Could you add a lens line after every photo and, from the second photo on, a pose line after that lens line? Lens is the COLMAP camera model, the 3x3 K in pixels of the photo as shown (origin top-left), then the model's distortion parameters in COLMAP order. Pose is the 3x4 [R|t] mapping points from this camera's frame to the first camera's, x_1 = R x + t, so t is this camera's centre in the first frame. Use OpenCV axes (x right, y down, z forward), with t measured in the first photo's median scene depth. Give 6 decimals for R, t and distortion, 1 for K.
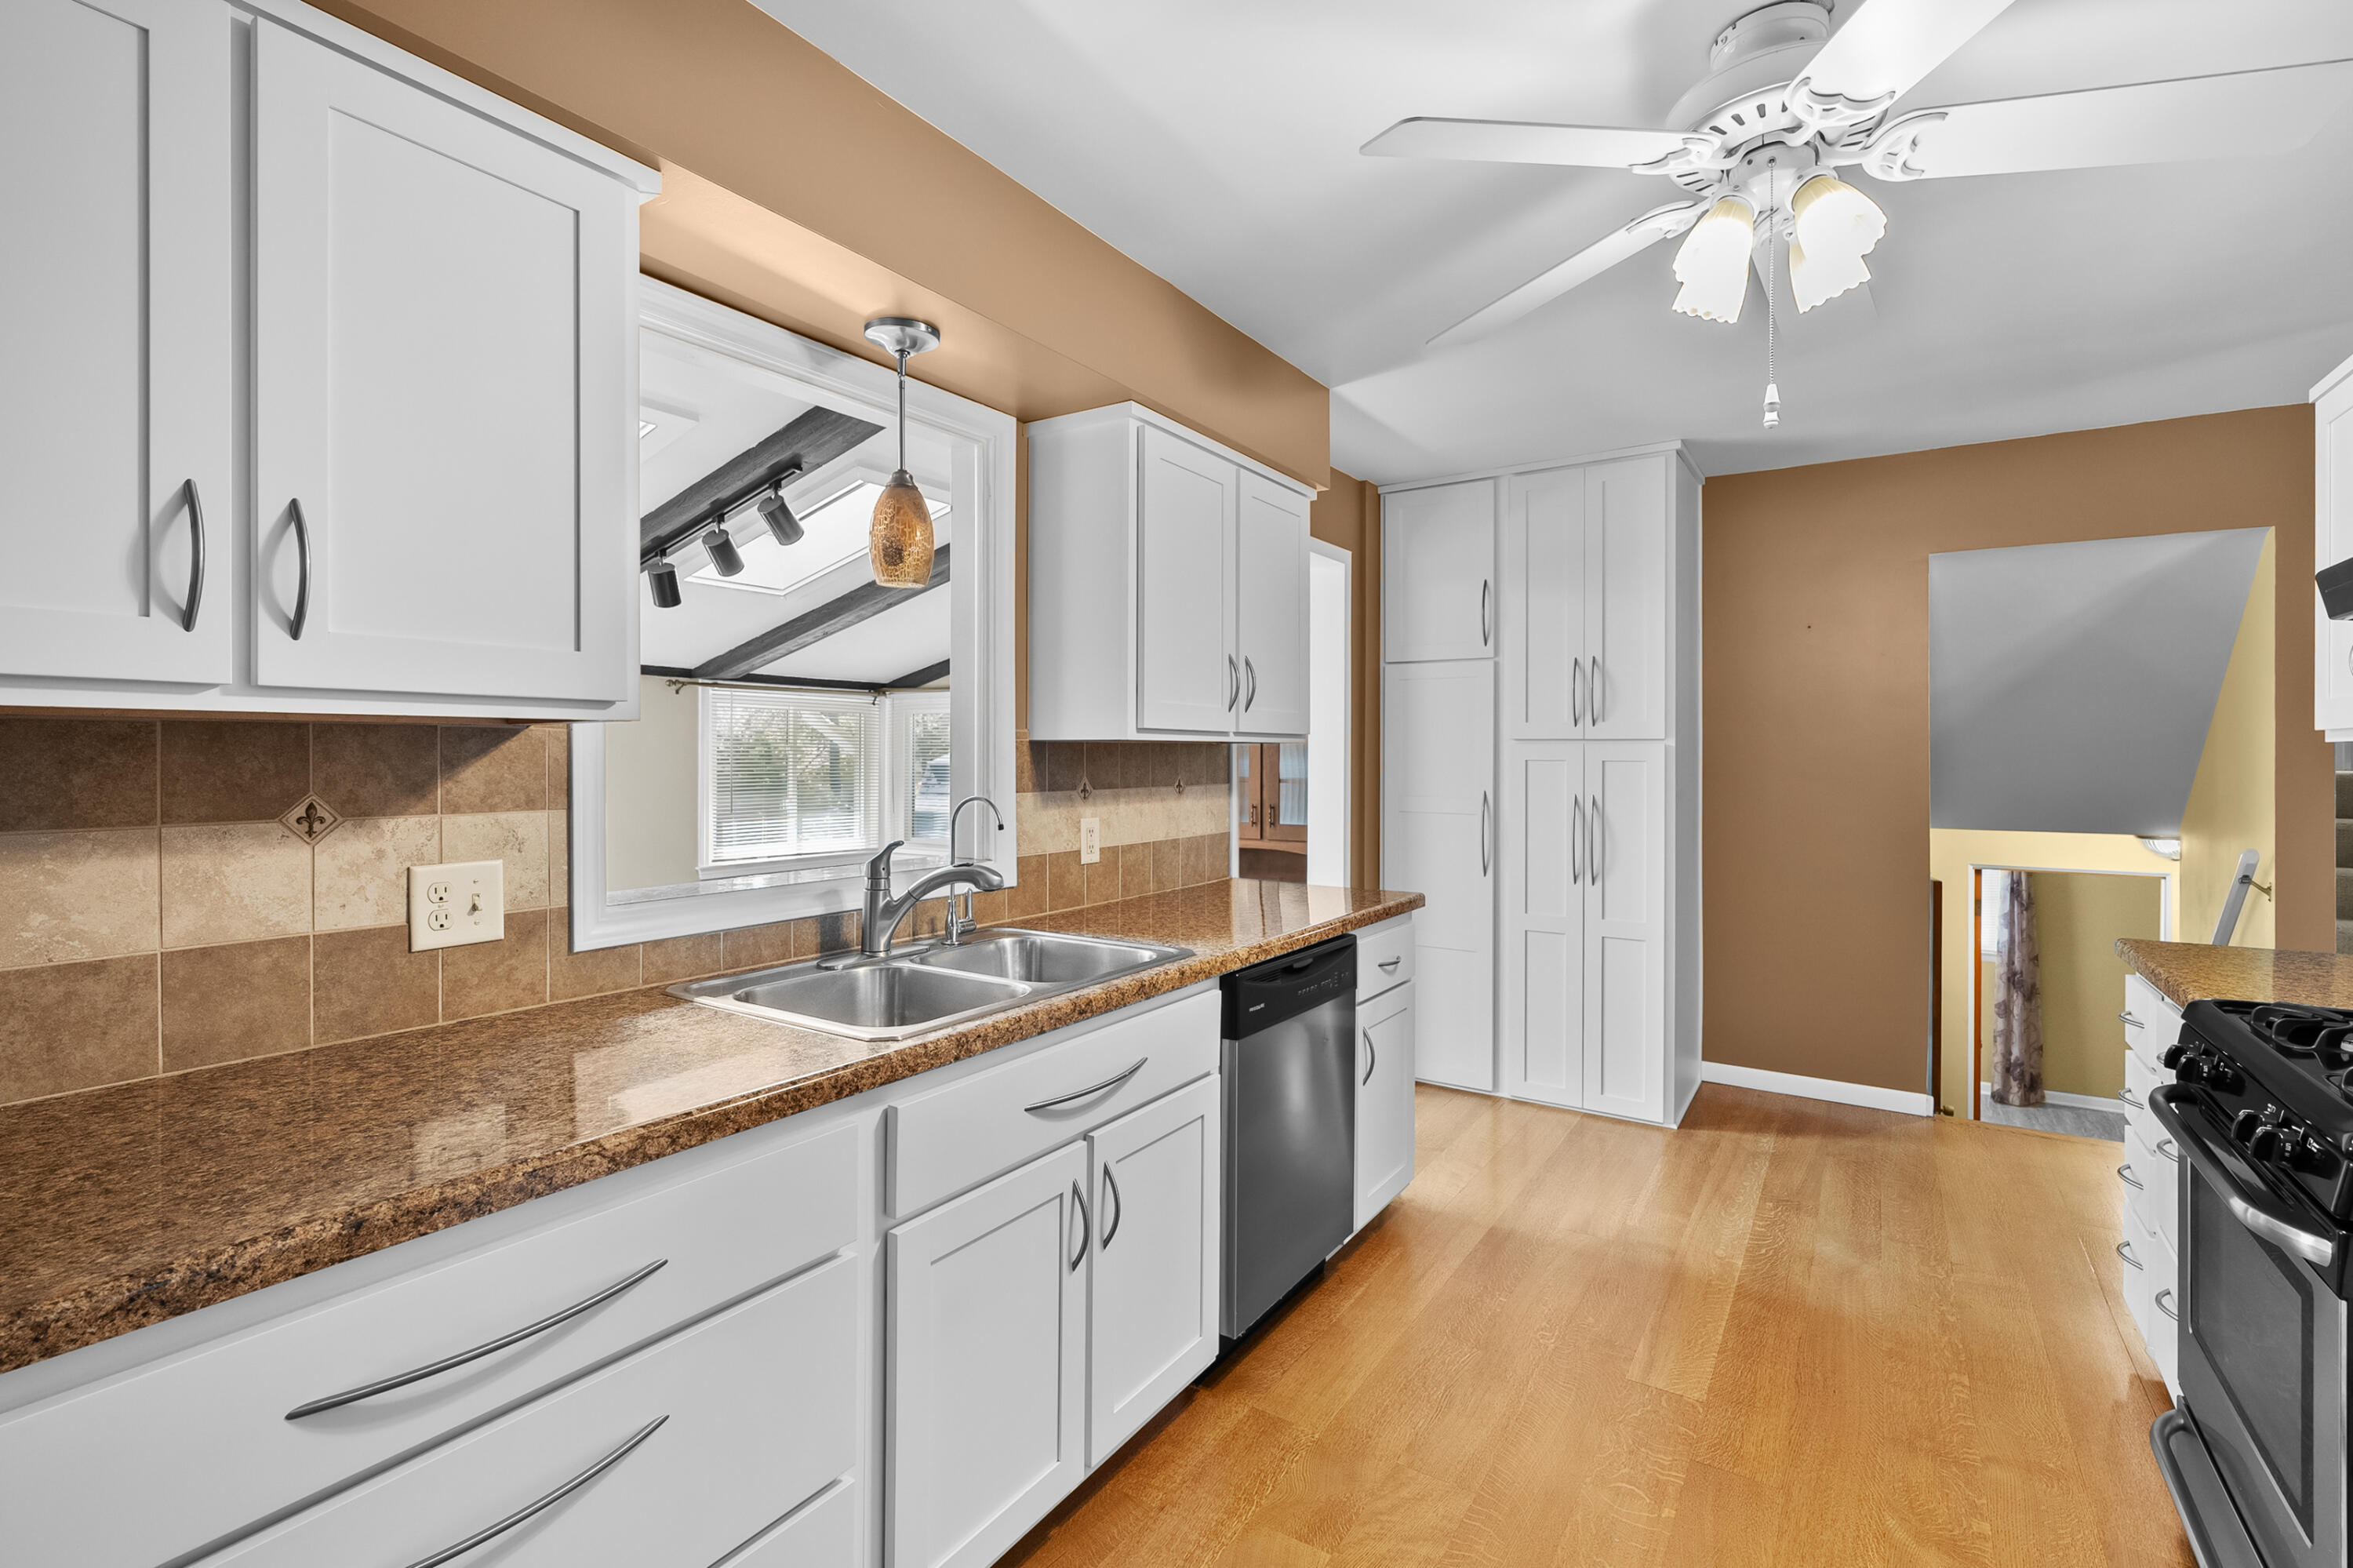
lens RADIAL K [[1076.7, 0, 1174.1], [0, 1076.7, 753.4], [0, 0, 1]] dist [-0.002080, 0.000241]
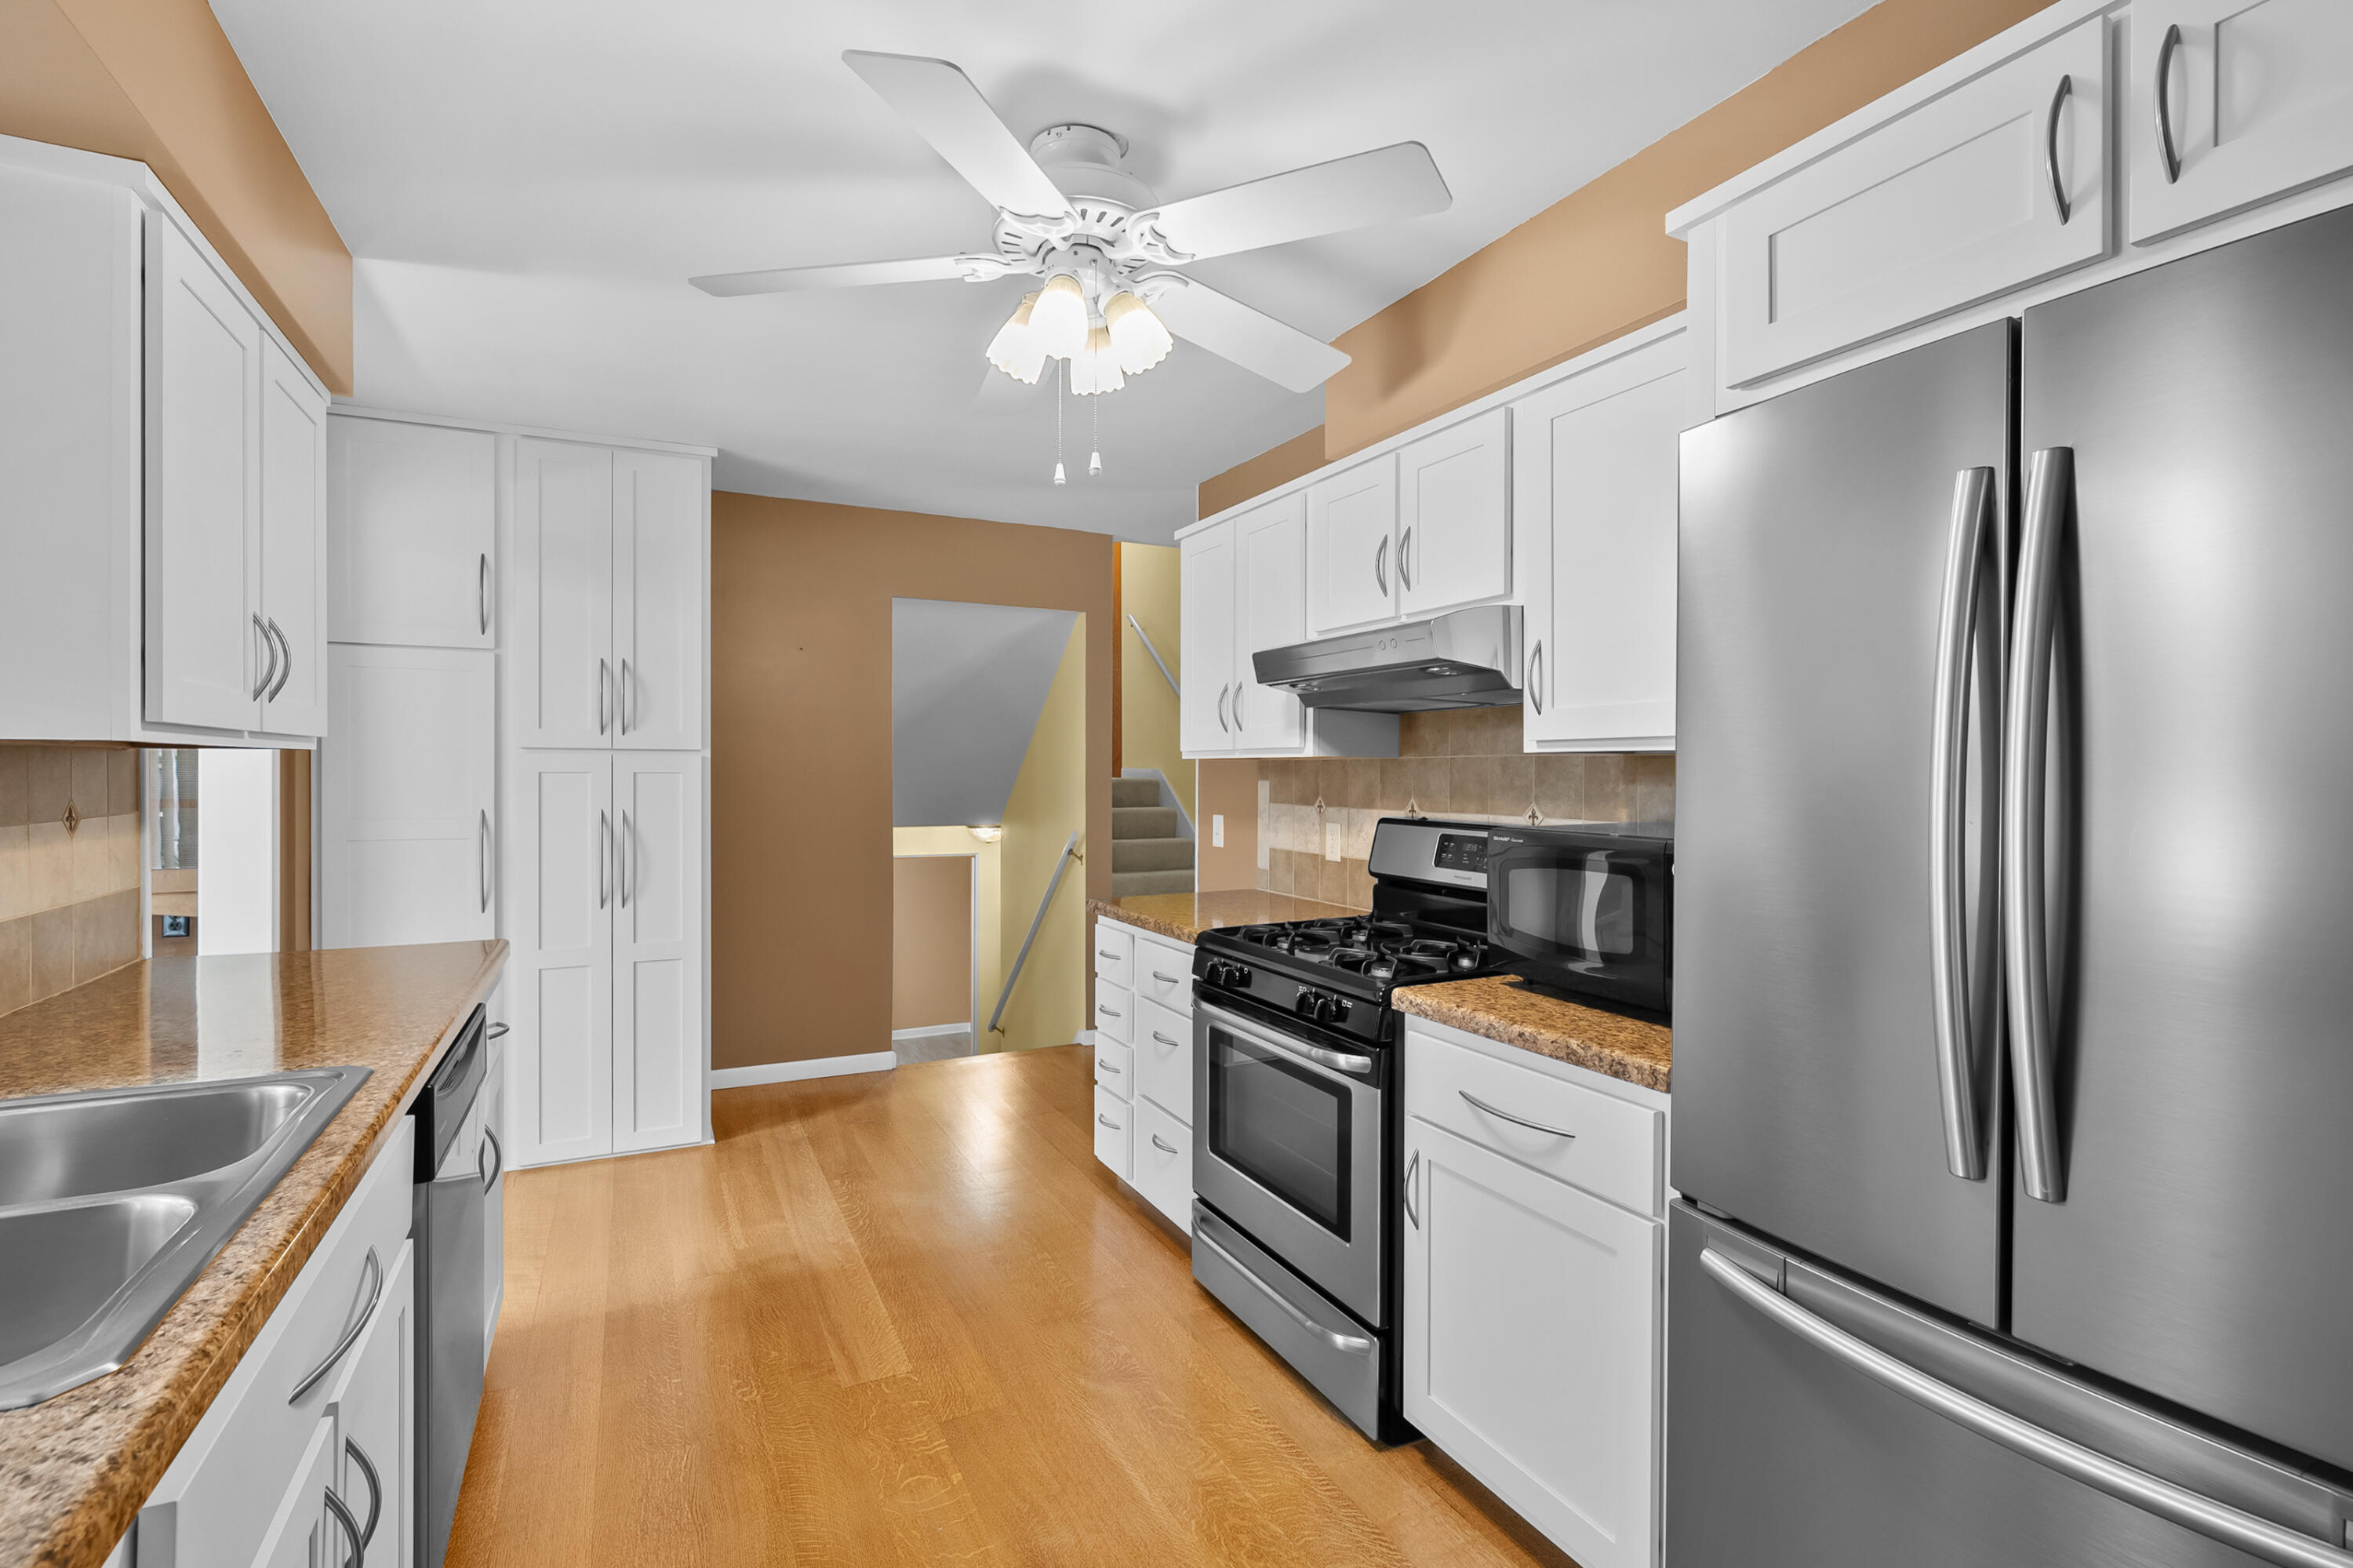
lens RADIAL K [[1065.4, 0, 1176.9], [0, 1065.4, 770.5], [0, 0, 1]] dist [0.000007, 0.000388]
pose [[0.496842, -0.003082, 0.867836, -0.217196], [-0.002427, 0.999985, 0.004941, -0.000612], [-0.867838, -0.004561, 0.496827, 0.180730]]
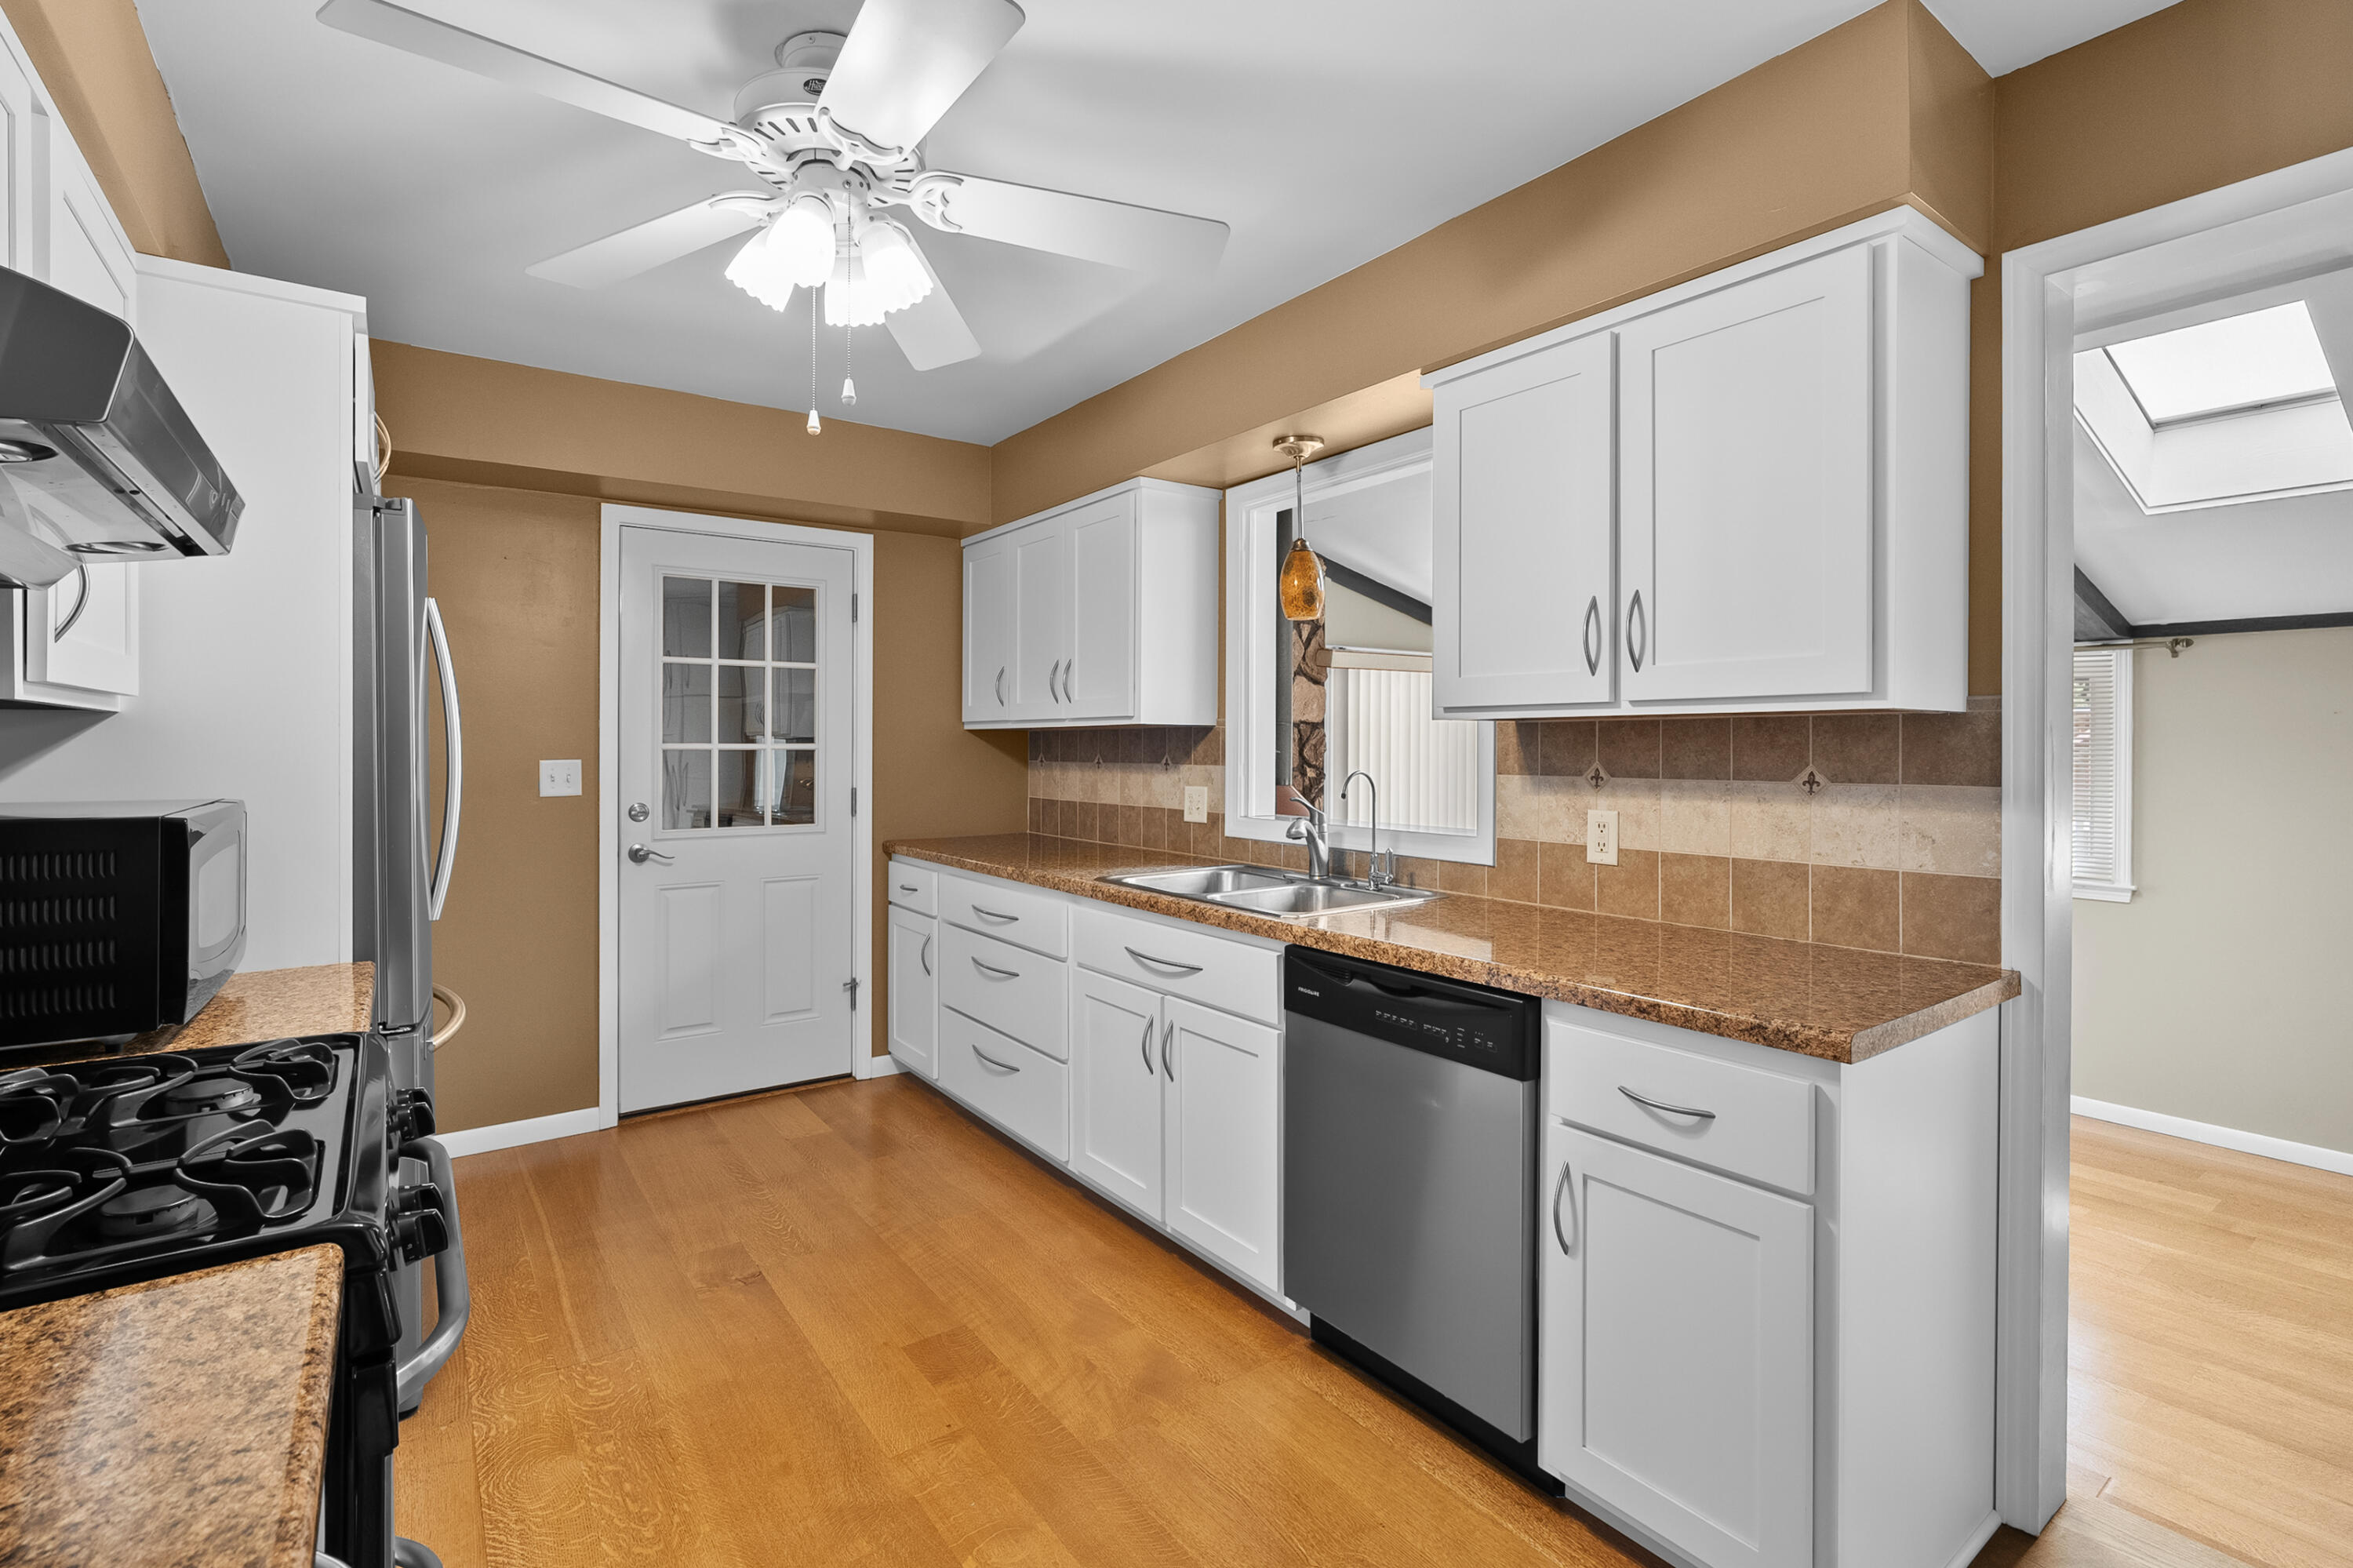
lens RADIAL K [[1076.7, 0, 1174.1], [0, 1076.7, 753.4], [0, 0, 1]] dist [-0.002080, 0.000241]
pose [[-0.358007, 0.005427, -0.933703, 0.780744], [0.001105, 0.999985, 0.005388, 0.009936], [0.933718, 0.000897, -0.358008, 0.930723]]
